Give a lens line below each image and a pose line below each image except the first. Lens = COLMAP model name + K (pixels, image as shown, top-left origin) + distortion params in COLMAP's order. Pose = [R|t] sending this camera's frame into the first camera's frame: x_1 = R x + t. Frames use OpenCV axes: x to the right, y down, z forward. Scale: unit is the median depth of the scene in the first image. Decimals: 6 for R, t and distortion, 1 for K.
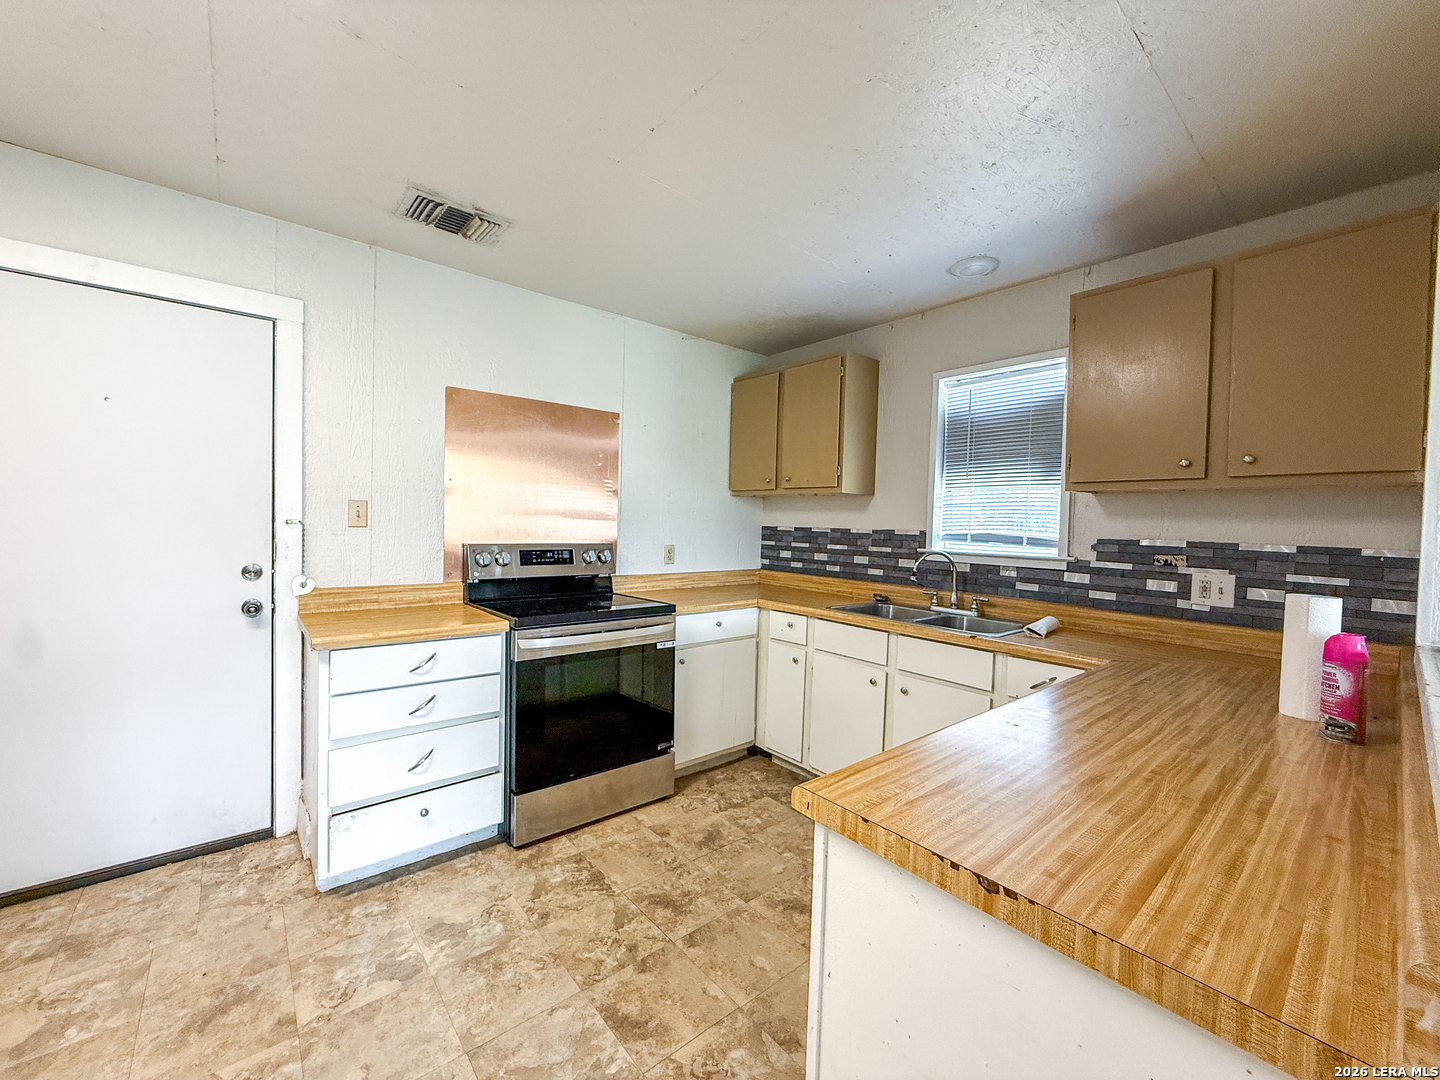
lens RADIAL K [[577.7, 0, 717.6], [0, 577.7, 537.6], [0, 0, 1]] dist [0.000540, 0.000010]
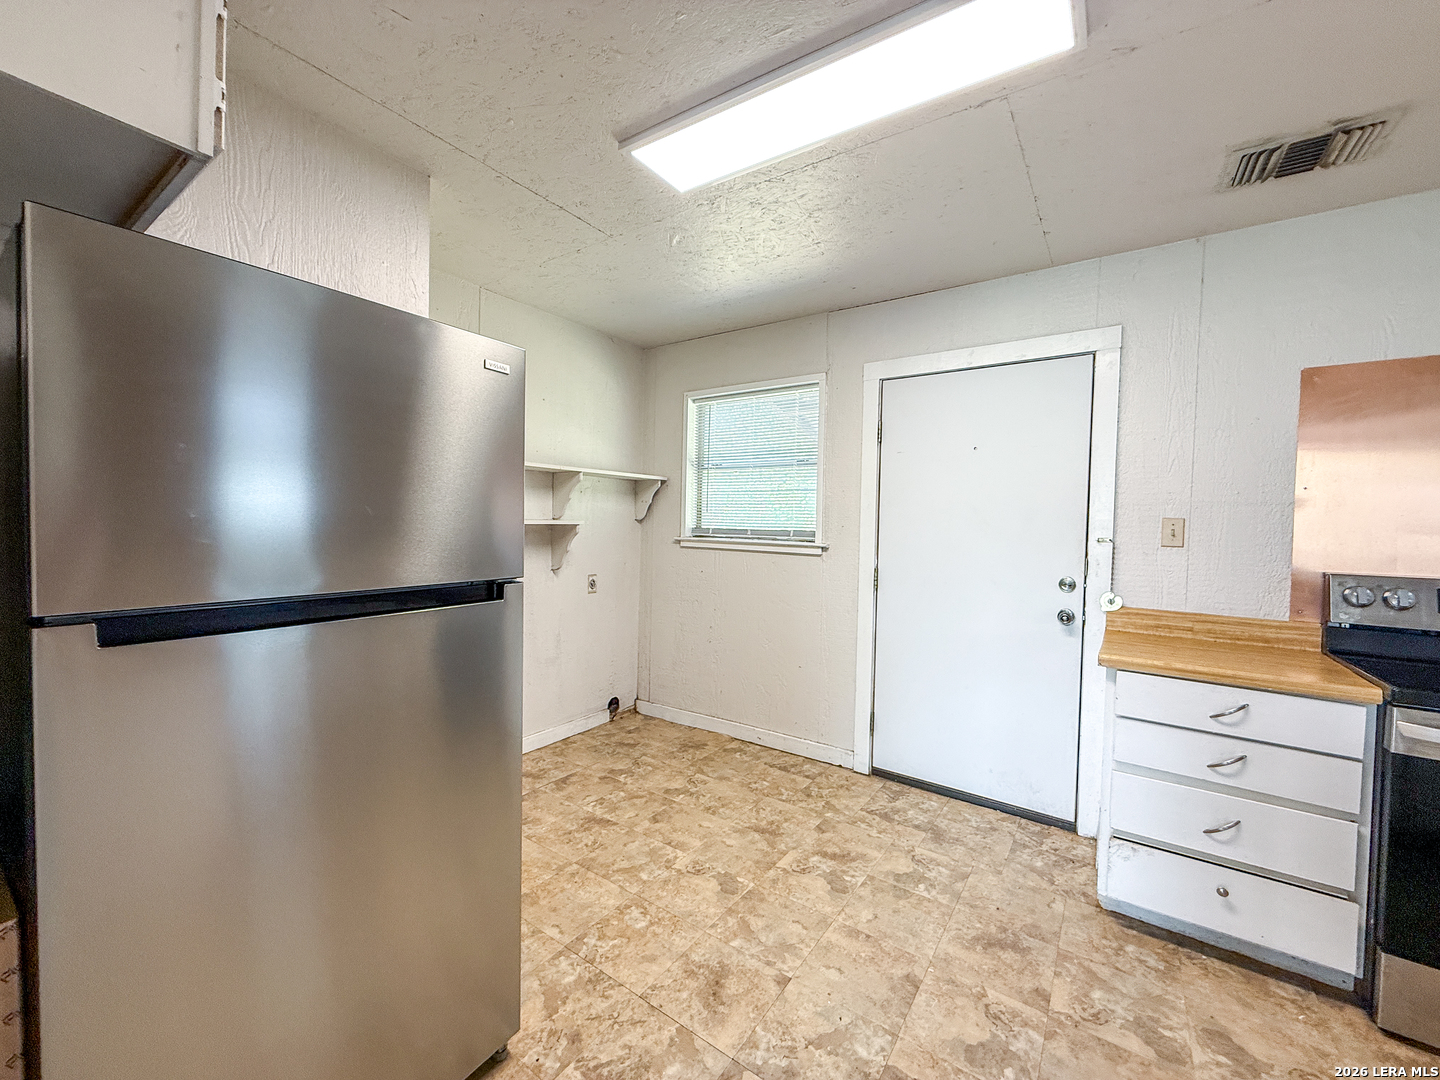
lens RADIAL K [[577.7, 0, 717.6], [0, 577.7, 537.6], [0, 0, 1]] dist [0.000540, 0.000010]
pose [[0.258092, 0.009217, -0.966076, 0.098798], [-0.041355, 0.999143, -0.001516, -0.001539], [0.965235, 0.040344, 0.258252, 0.059735]]
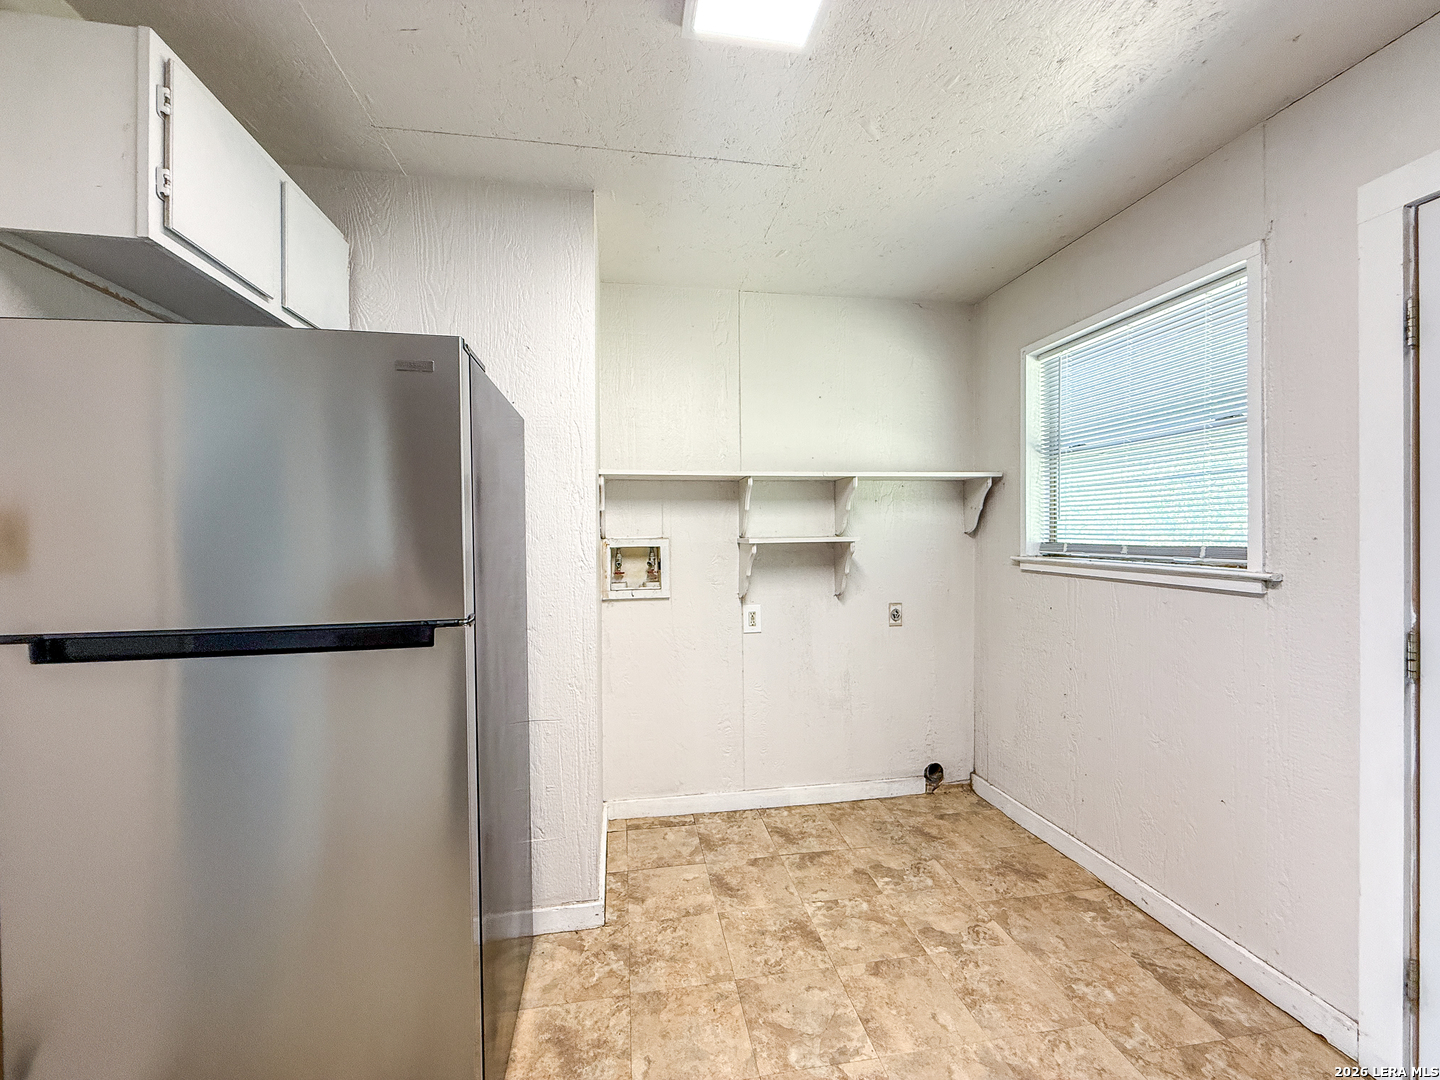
lens RADIAL K [[577.7, 0, 717.6], [0, 577.7, 537.6], [0, 0, 1]] dist [0.000540, 0.000010]
pose [[-0.509017, -0.007611, -0.860723, -0.235441], [-0.025654, 0.999651, 0.006332, -0.030679], [0.860374, 0.025304, -0.509034, 0.458427]]
